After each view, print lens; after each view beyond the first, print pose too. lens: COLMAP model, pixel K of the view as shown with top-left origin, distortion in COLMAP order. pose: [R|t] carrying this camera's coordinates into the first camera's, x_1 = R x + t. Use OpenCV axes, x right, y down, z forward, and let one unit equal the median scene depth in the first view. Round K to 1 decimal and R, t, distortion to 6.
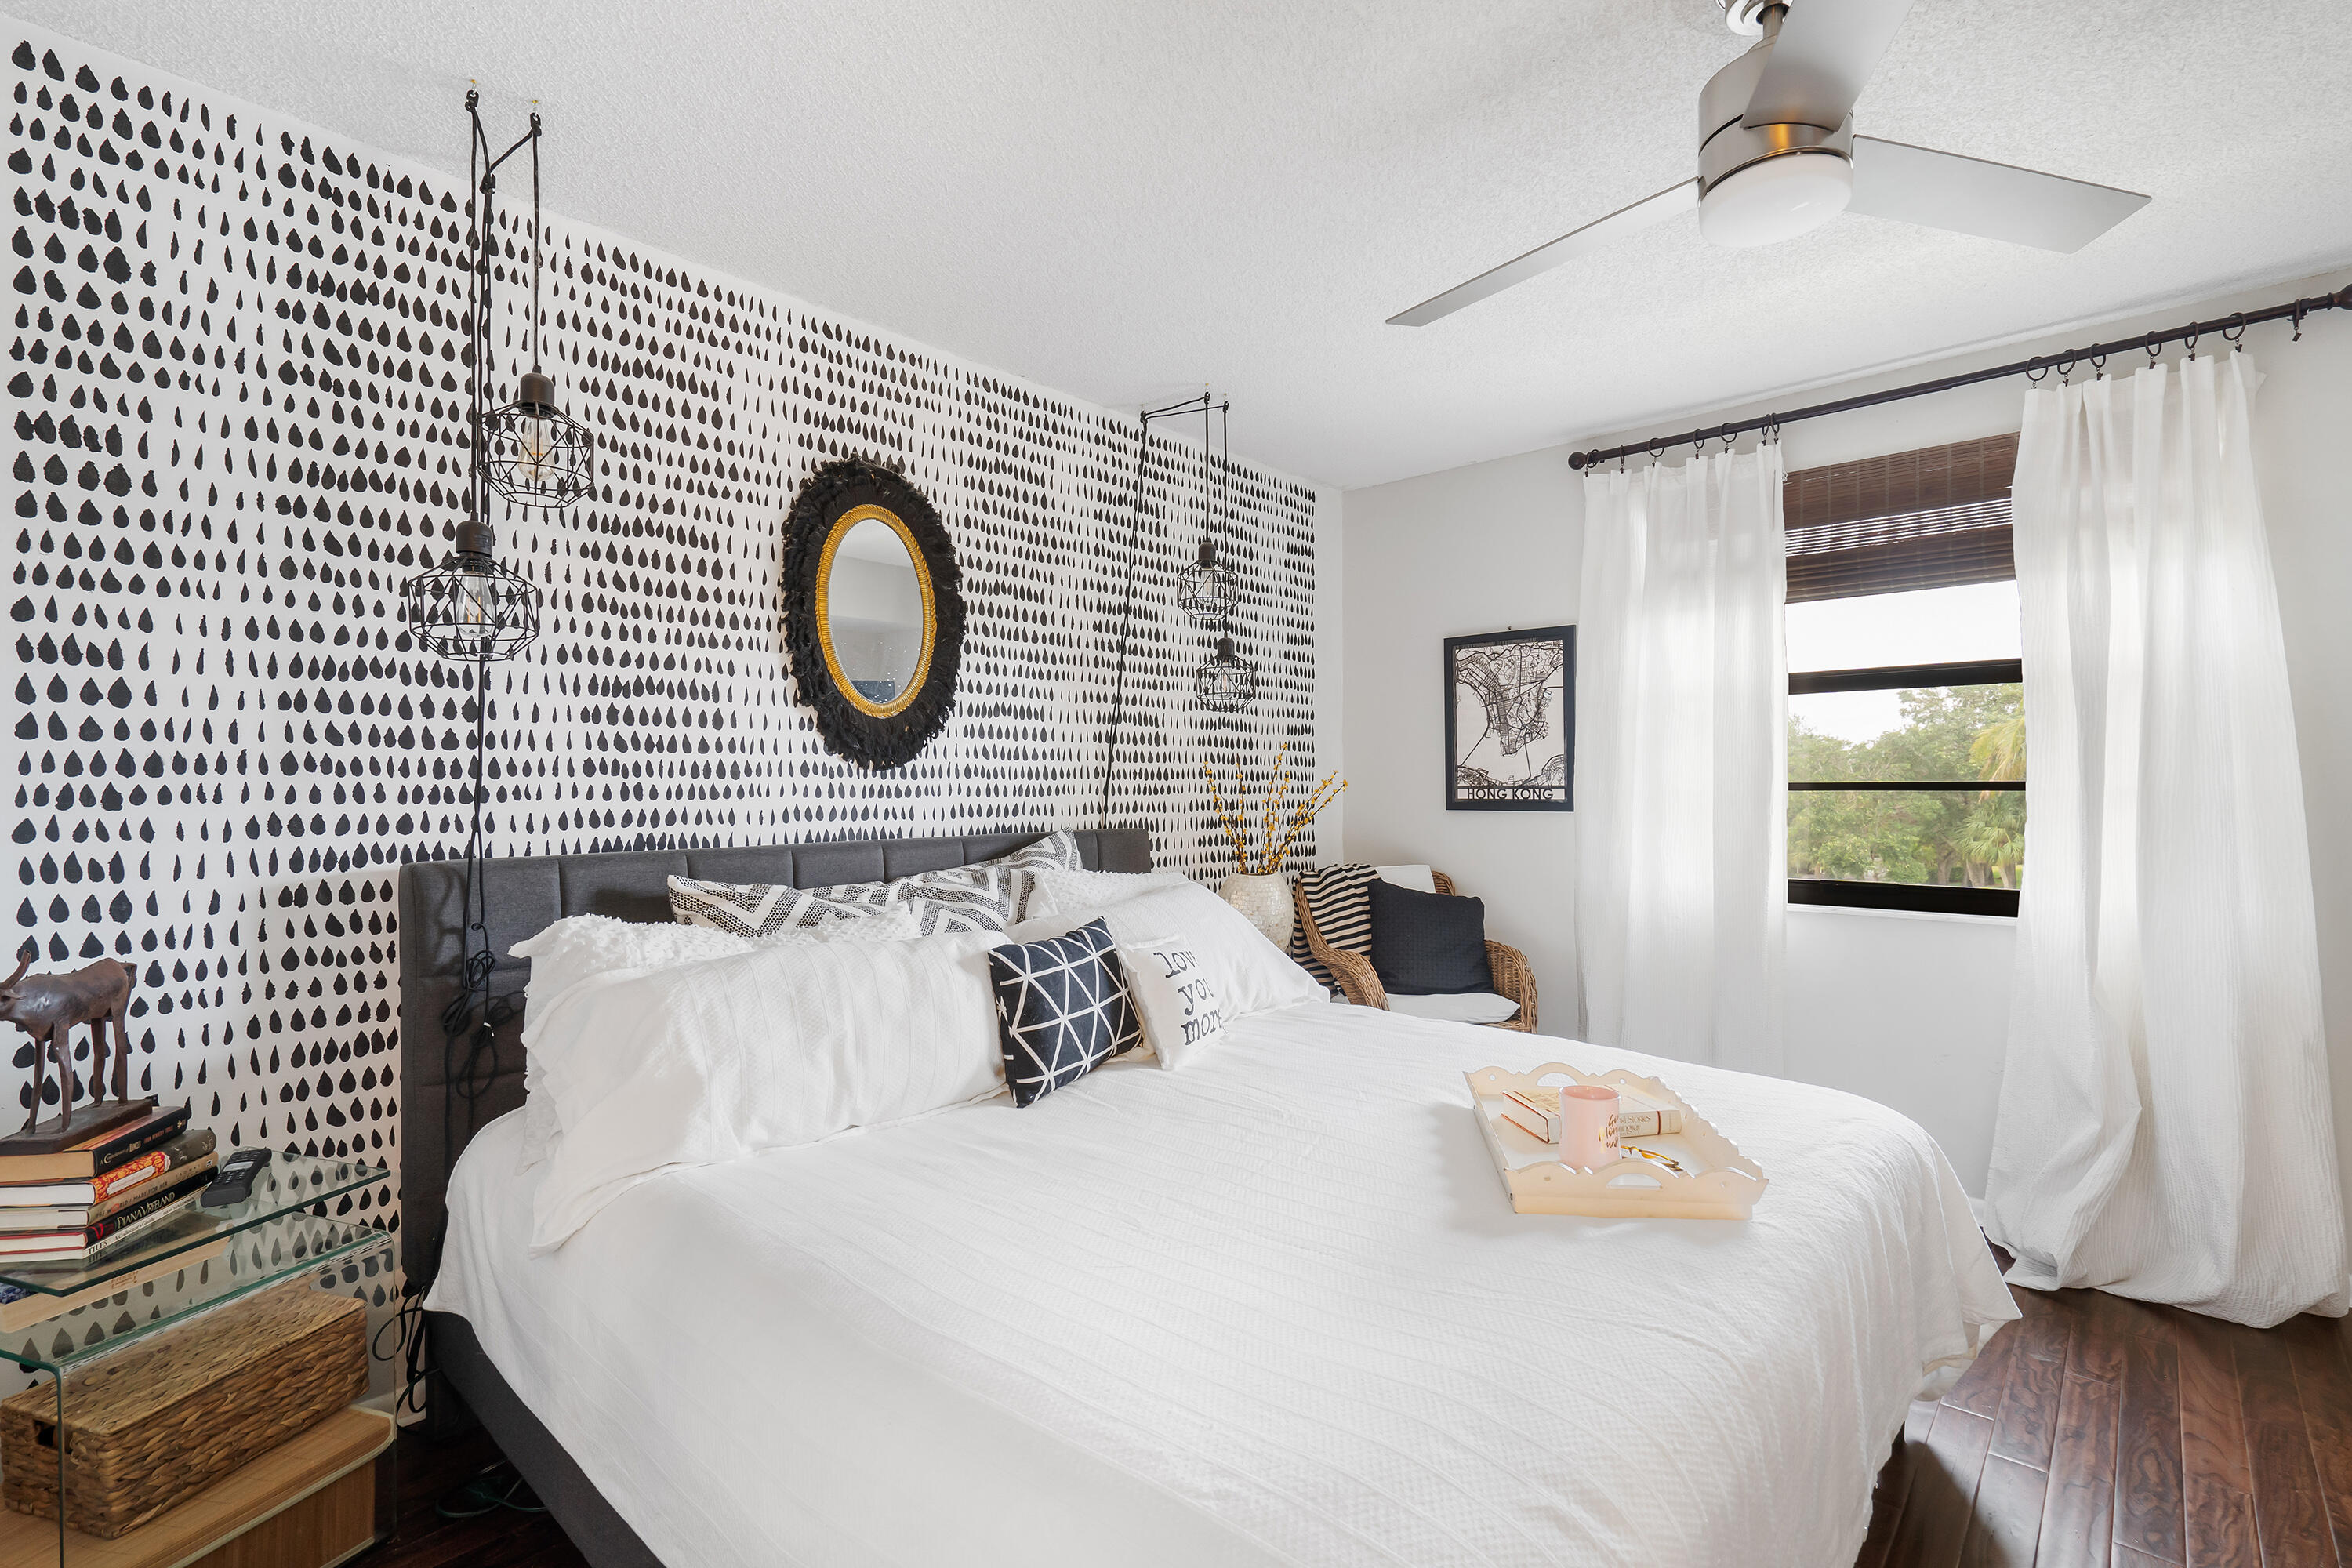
lens RADIAL K [[1071.0, 0, 1148.2], [0, 1071.0, 806.6], [0, 0, 1]] dist [-0.009800, 0.005101]
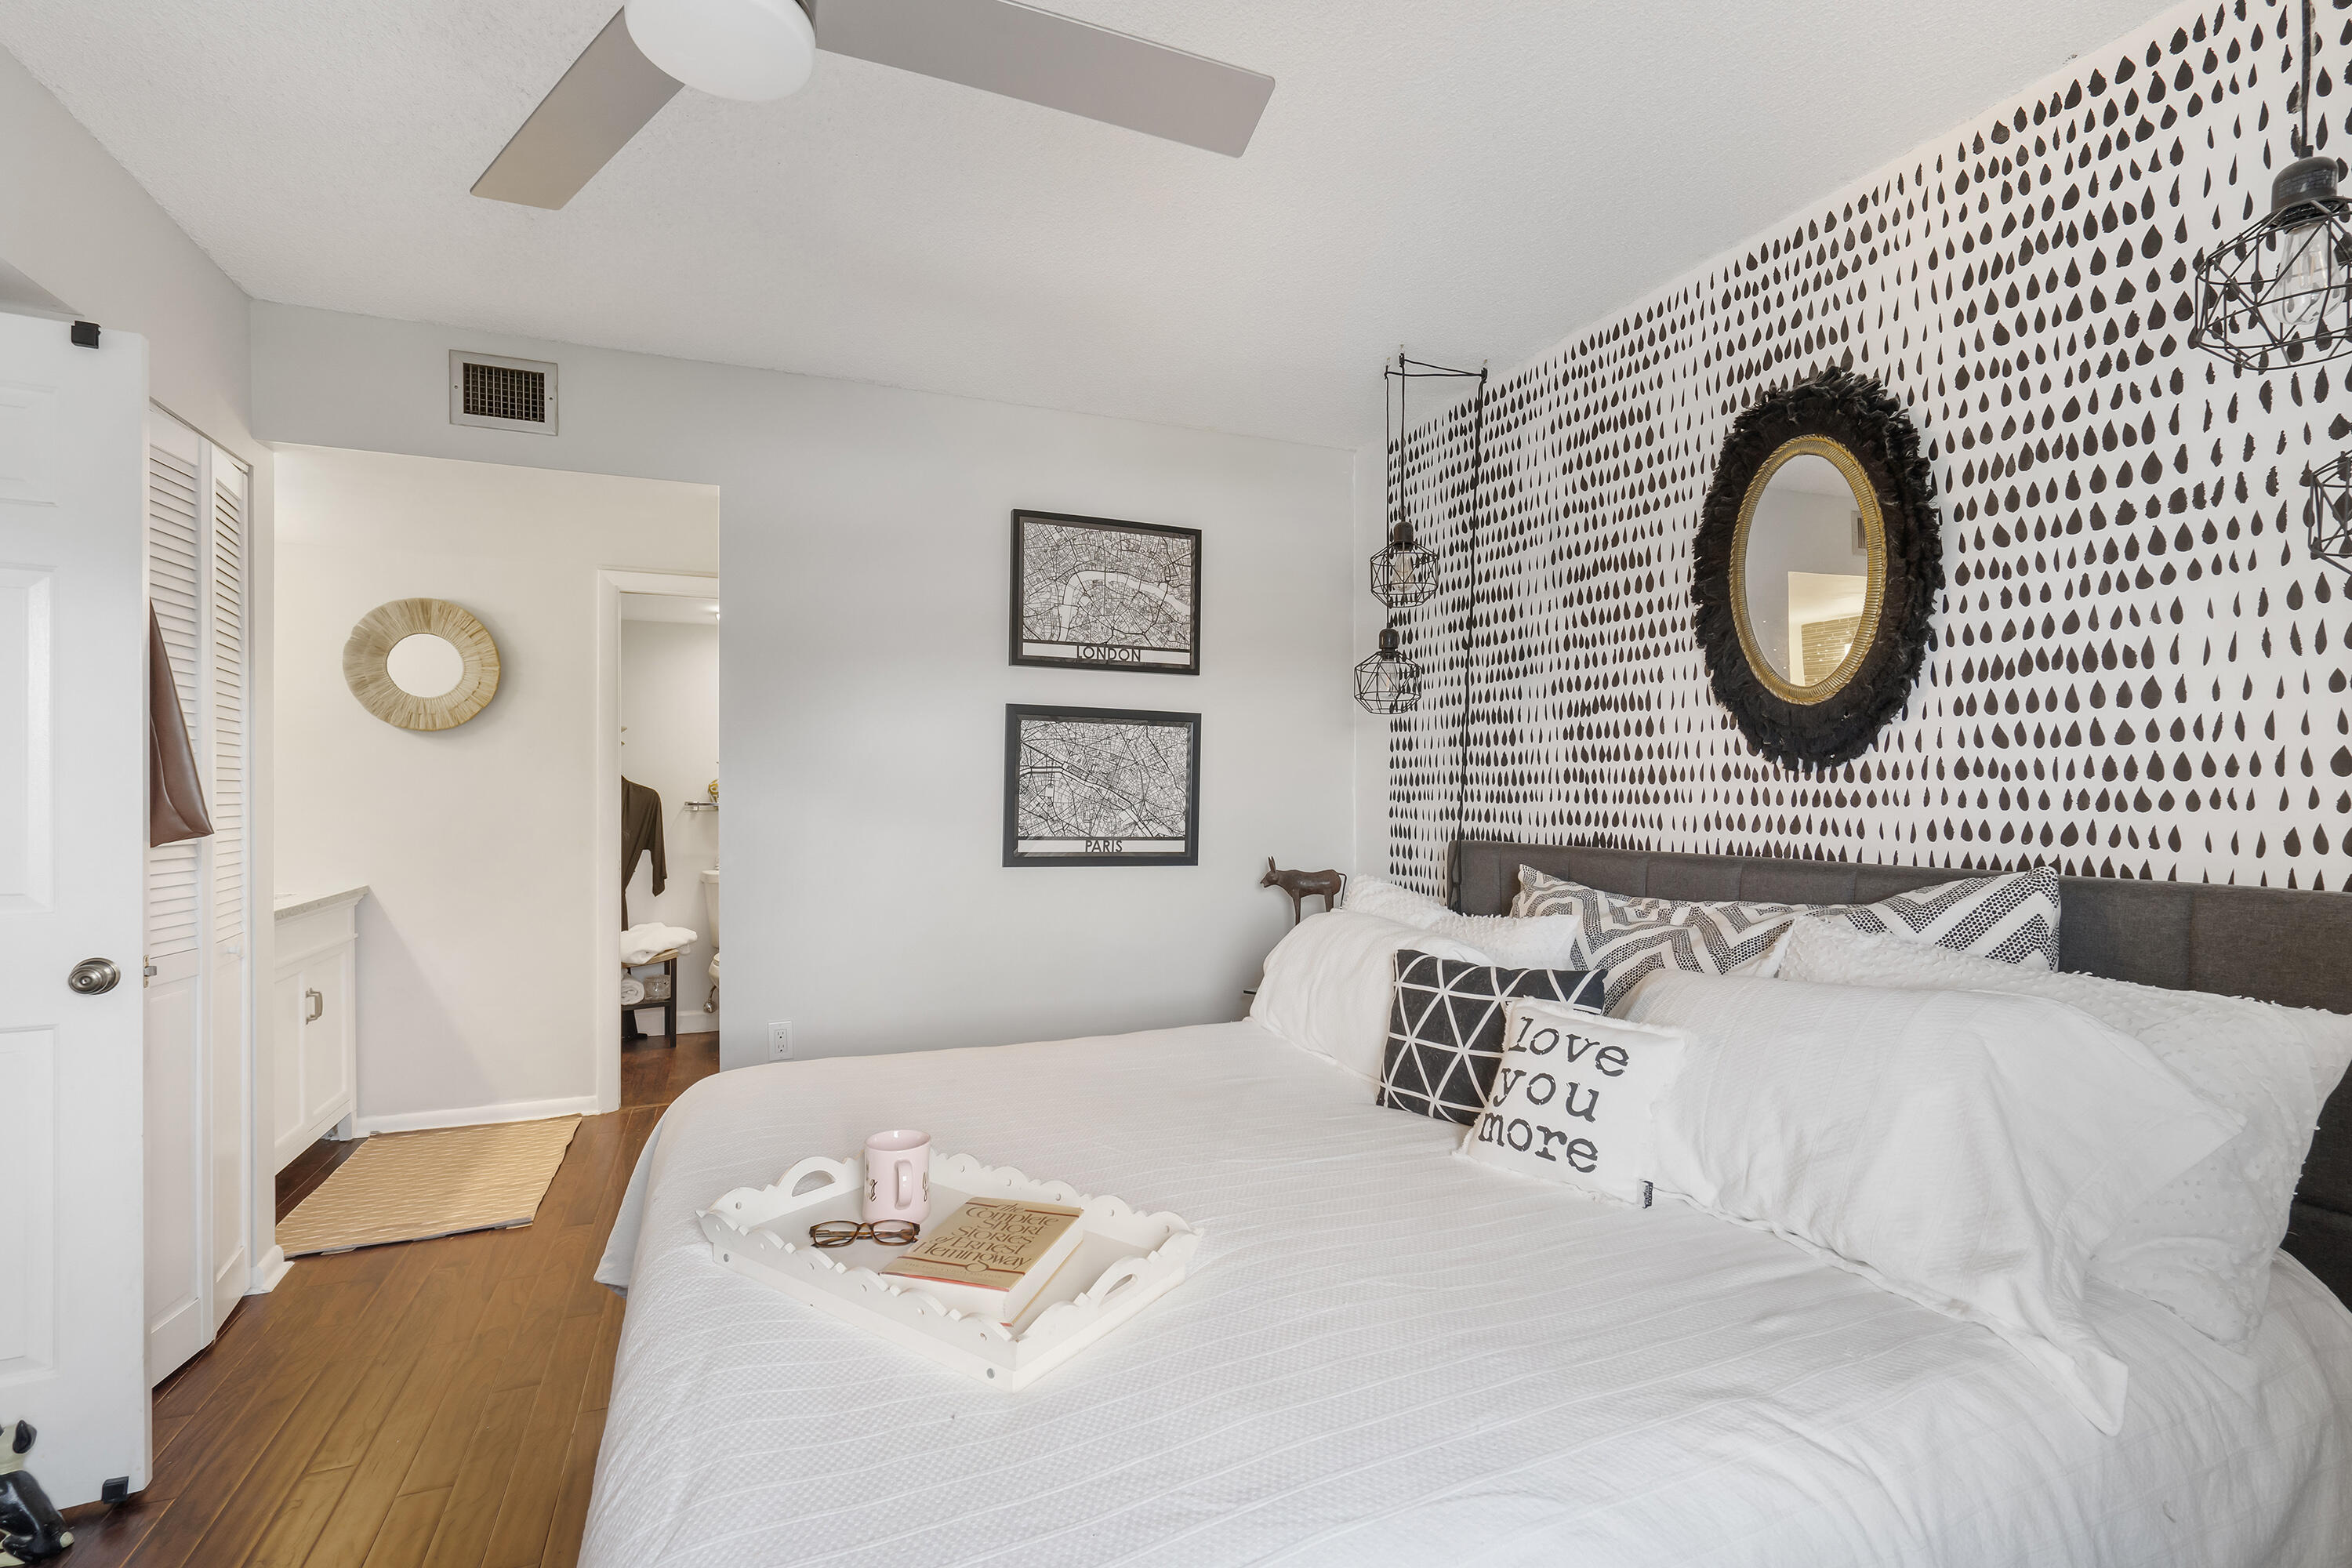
lens RADIAL K [[1071.0, 0, 1171.0], [0, 1071.0, 789.3], [0, 0, 1]] dist [-0.009800, 0.005101]
pose [[-0.411280, -0.000579, -0.911509, 0.699298], [-0.017626, 0.999818, 0.007317, -0.019609], [0.911339, 0.019075, -0.411215, 0.964306]]
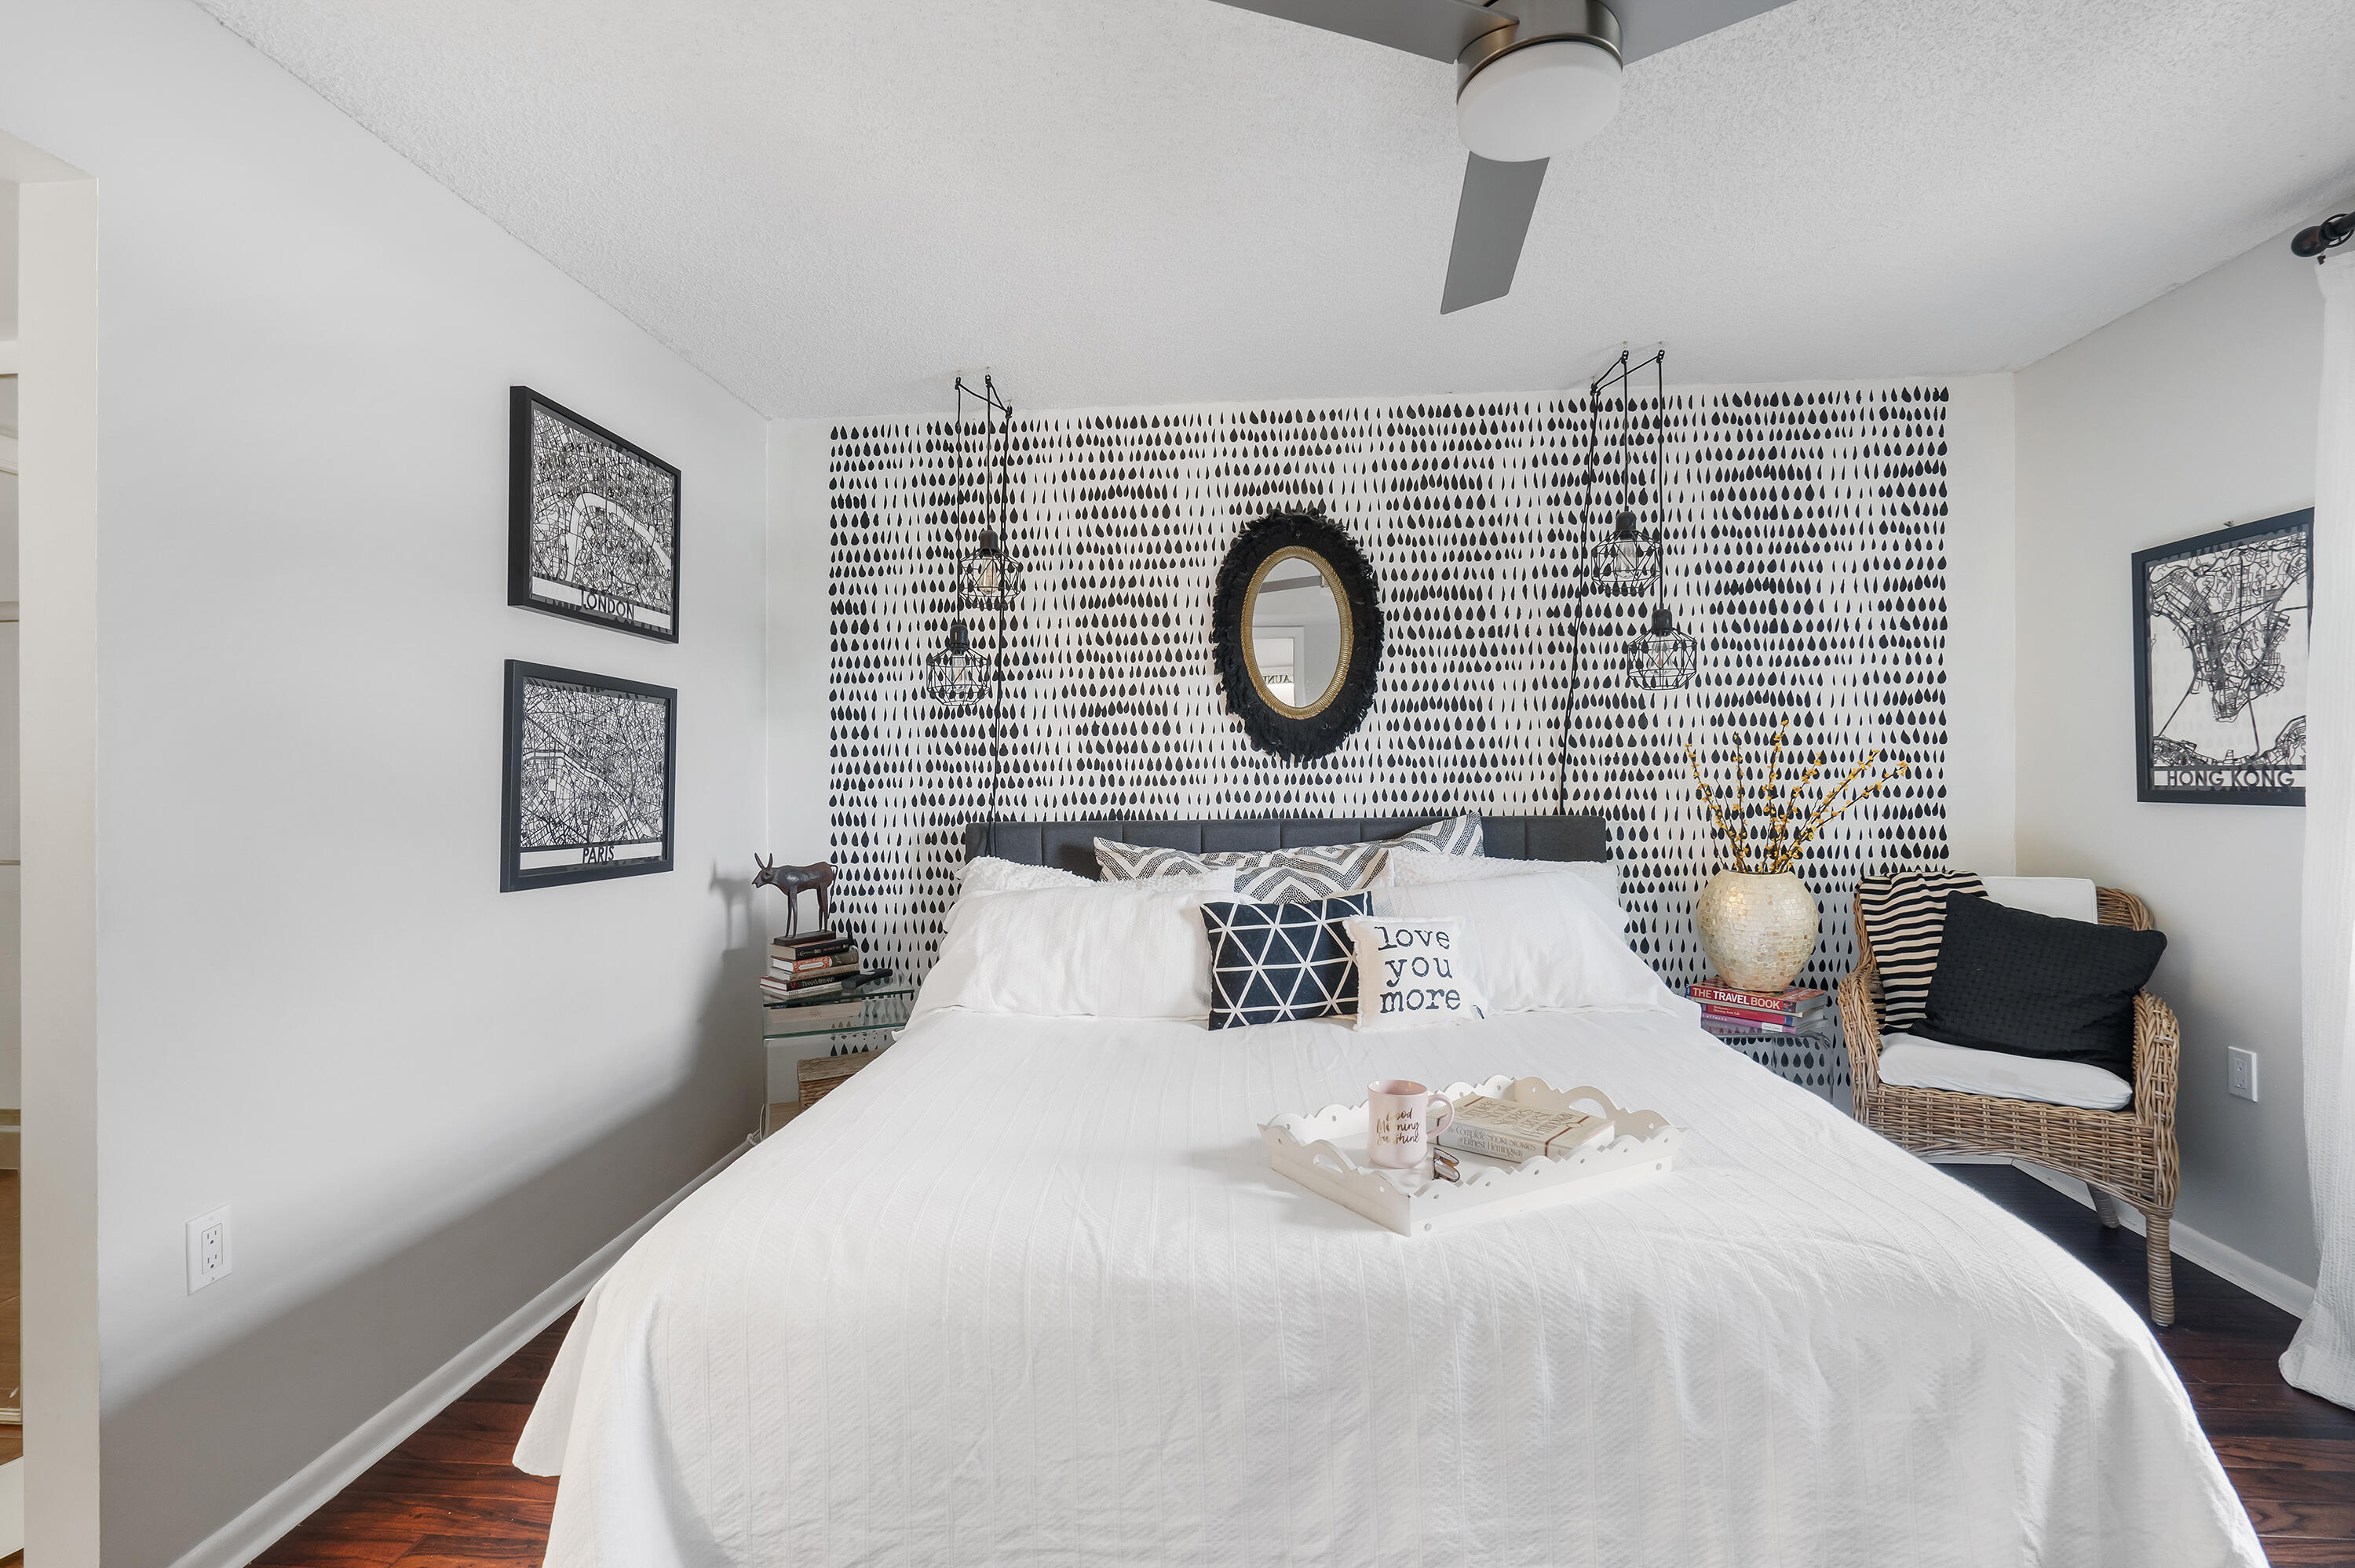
lens RADIAL K [[1072.2, 0, 1162.8], [0, 1072.2, 776.2], [0, 0, 1]] dist [-0.009800, 0.005101]
pose [[0.620242, -0.004476, -0.784397, 0.655564], [-0.005153, 0.999939, -0.009780, -0.005190], [0.784393, 0.010108, 0.620182, 0.130662]]
